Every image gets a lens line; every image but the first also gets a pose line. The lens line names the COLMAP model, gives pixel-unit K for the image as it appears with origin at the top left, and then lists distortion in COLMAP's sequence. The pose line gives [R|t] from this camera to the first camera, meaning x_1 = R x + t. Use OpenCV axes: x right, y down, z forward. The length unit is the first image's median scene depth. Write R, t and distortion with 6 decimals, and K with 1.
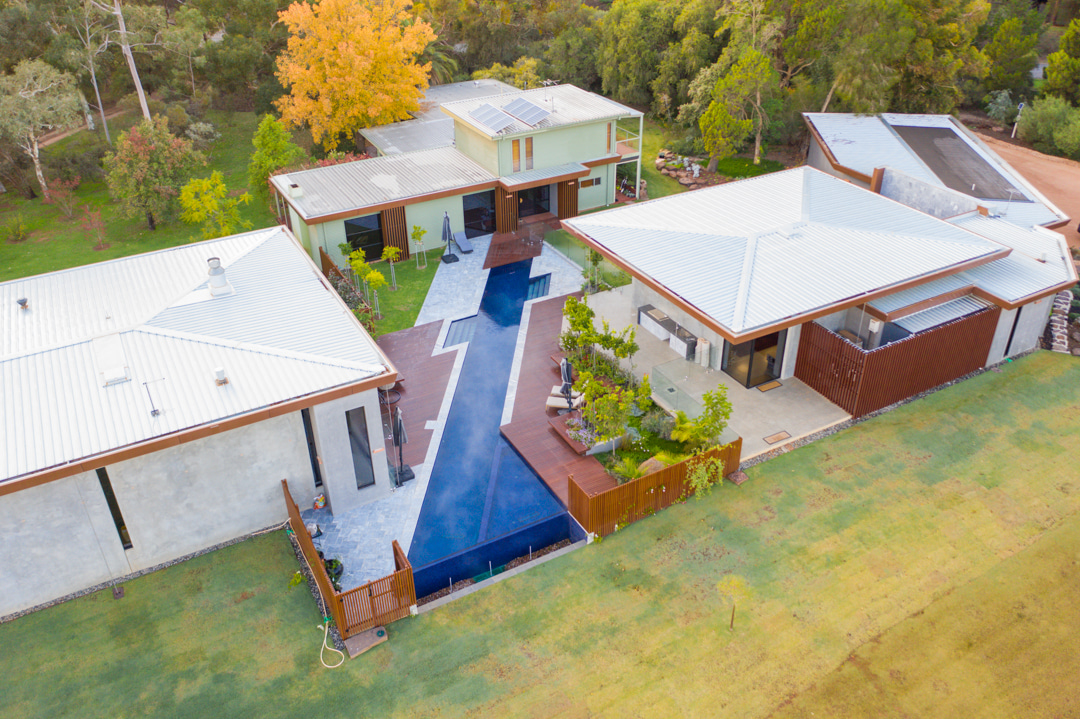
lens RADIAL K [[866.6, 0, 542.2], [0, 866.6, 356.9], [0, 0, 1]] dist [-0.028424, 0.000361]
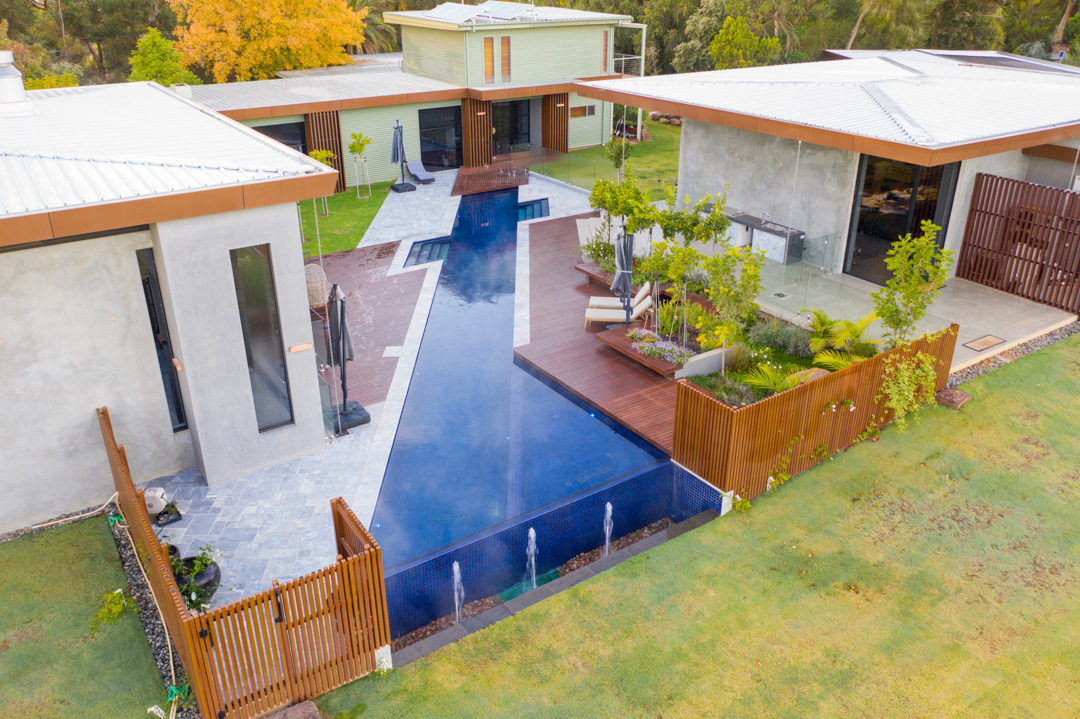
lens RADIAL K [[849.0, 0, 541.8], [0, 849.0, 355.8], [0, 0, 1]] dist [-0.020666, -0.000448]
pose [[0.995814, -0.027204, 0.087261, -0.085012], [0.036865, 0.993126, -0.111096, 0.158927], [-0.083639, 0.113848, 0.989971, 0.460431]]
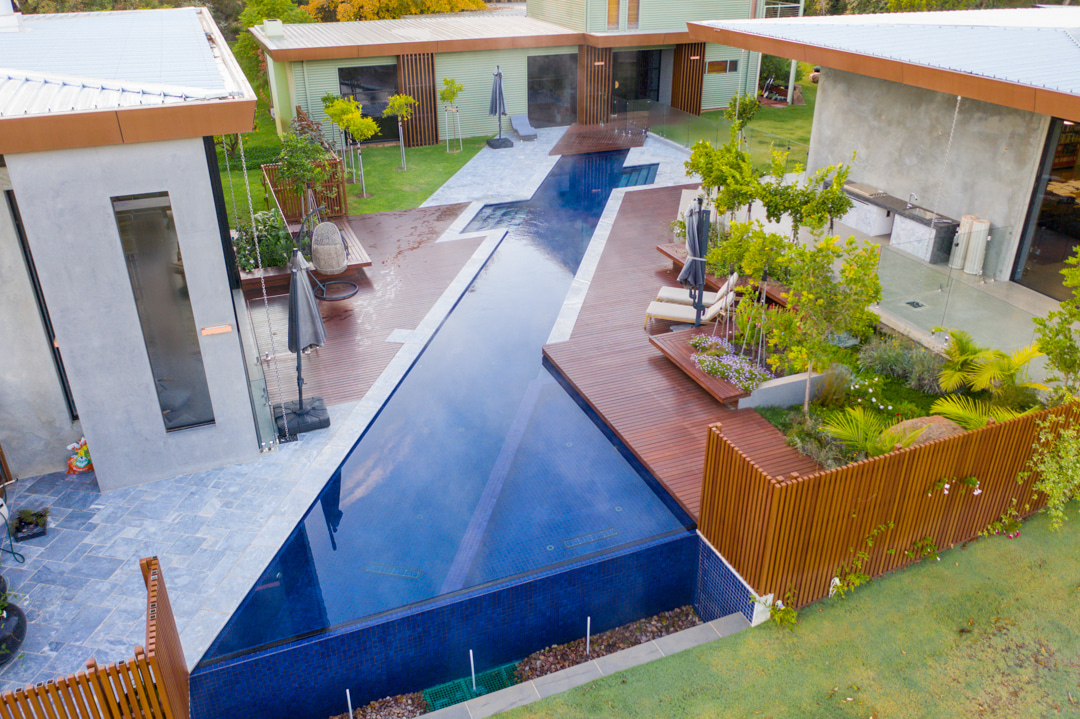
lens RADIAL K [[847.1, 0, 542.1], [0, 847.1, 355.7], [0, 0, 1]] dist [-0.019461, -0.000967]
pose [[0.992876, 0.063832, -0.100614, -0.004213], [-0.071172, 0.994925, -0.071124, 0.125326], [0.095564, 0.077779, 0.992380, 0.586707]]
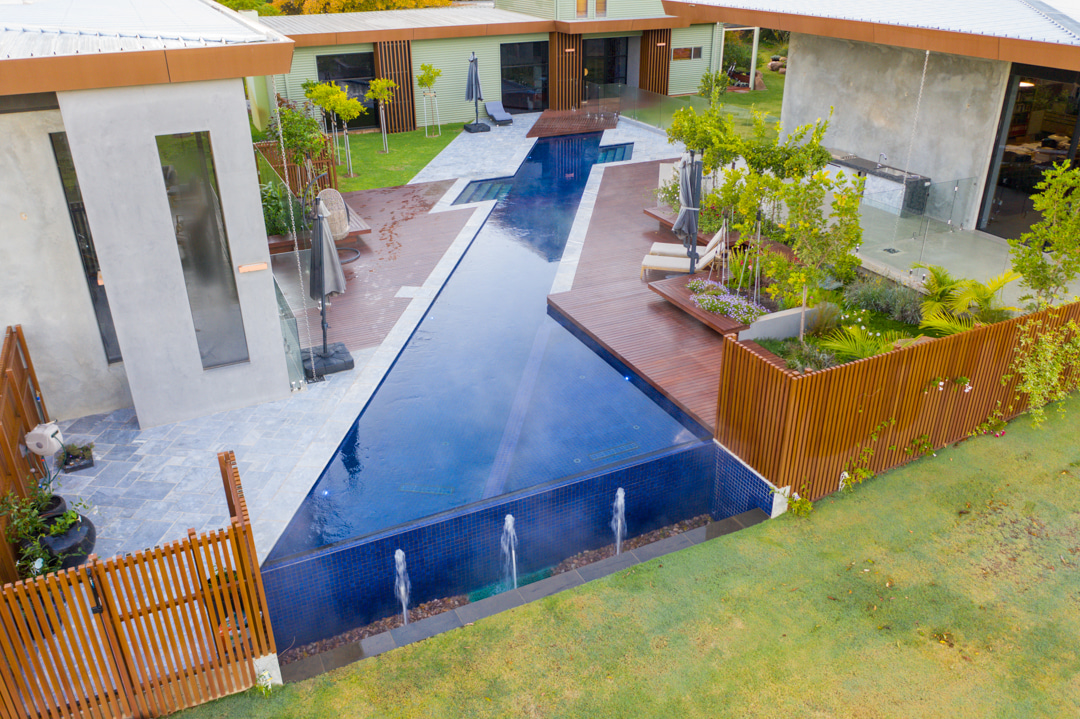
lens RADIAL K [[849.5, 0, 541.8], [0, 849.5, 357.1], [0, 0, 1]] dist [-0.019281, 0.003839]
pose [[0.998175, 0.031725, -0.051382, -0.028599], [-0.036002, 0.995765, -0.084587, 0.164813], [0.048481, 0.086283, 0.995090, 0.563400]]
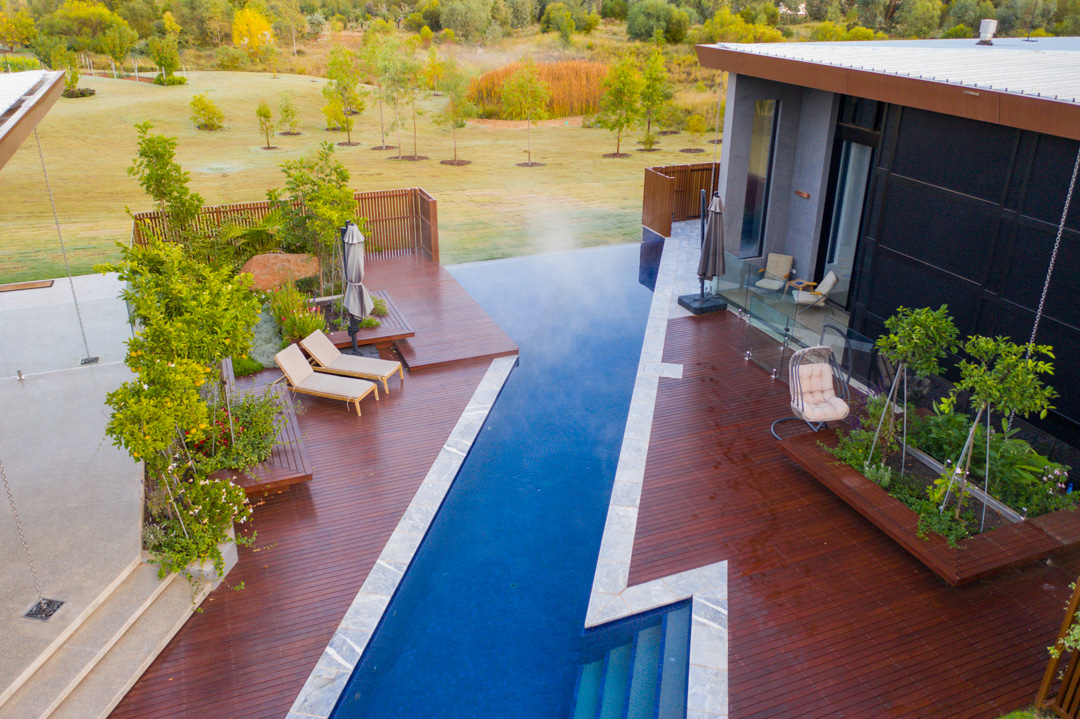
lens RADIAL K [[849.5, 0, 541.8], [0, 849.5, 357.1], [0, 0, 1]] dist [-0.019281, 0.003839]
pose [[-0.993105, -0.041966, 0.109457, -0.118309], [0.067241, 0.560923, 0.825133, -0.309065], [-0.096024, 0.826804, -0.554233, 1.331957]]
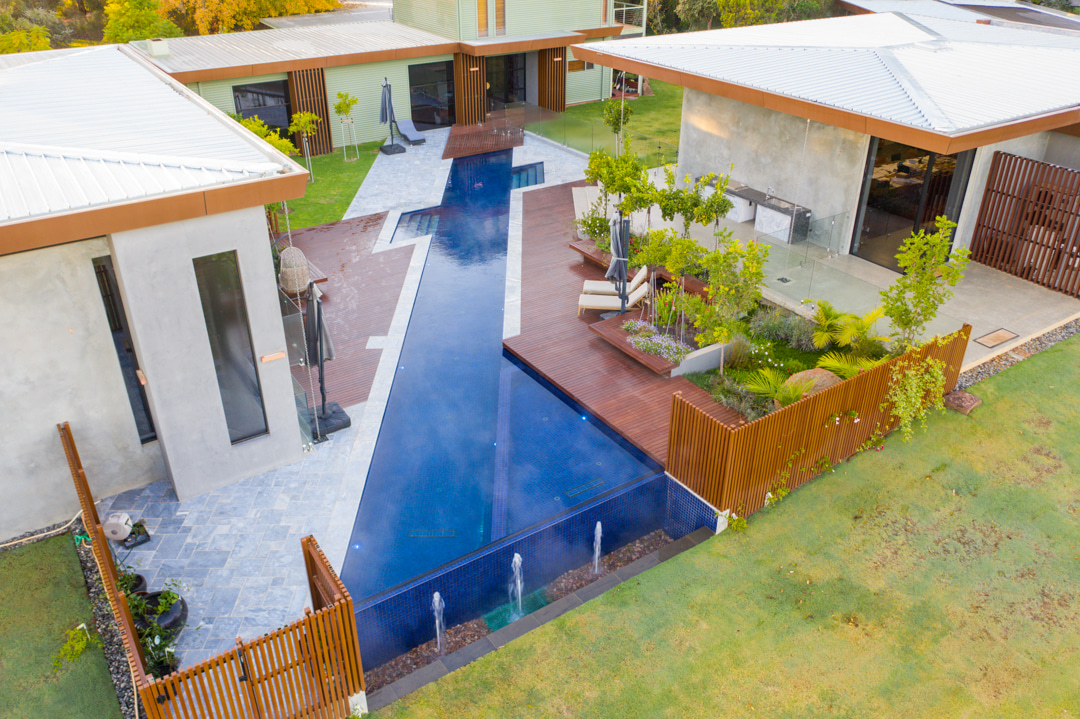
lens RADIAL K [[852.5, 0, 541.4], [0, 852.5, 356.5], [0, 0, 1]] dist [-0.022456, 0.001582]
pose [[0.995960, -0.028527, 0.085146, -0.075670], [0.032002, 0.998698, -0.039735, 0.120630], [-0.083901, 0.042300, 0.995576, 0.481519]]
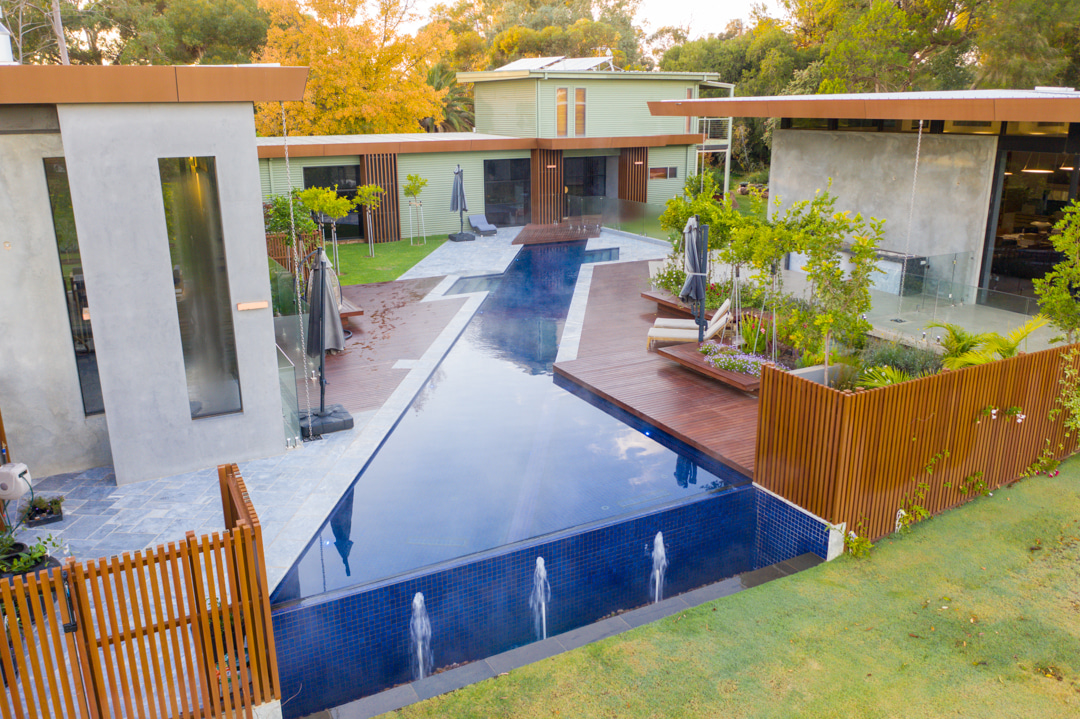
lens RADIAL K [[849.5, 0, 541.8], [0, 849.5, 357.1], [0, 0, 1]] dist [-0.019281, 0.003839]
pose [[0.999810, 0.011664, -0.015586, -0.051376], [-0.015282, 0.966245, -0.257171, 0.206063], [0.012060, 0.257361, 0.966240, 0.595586]]
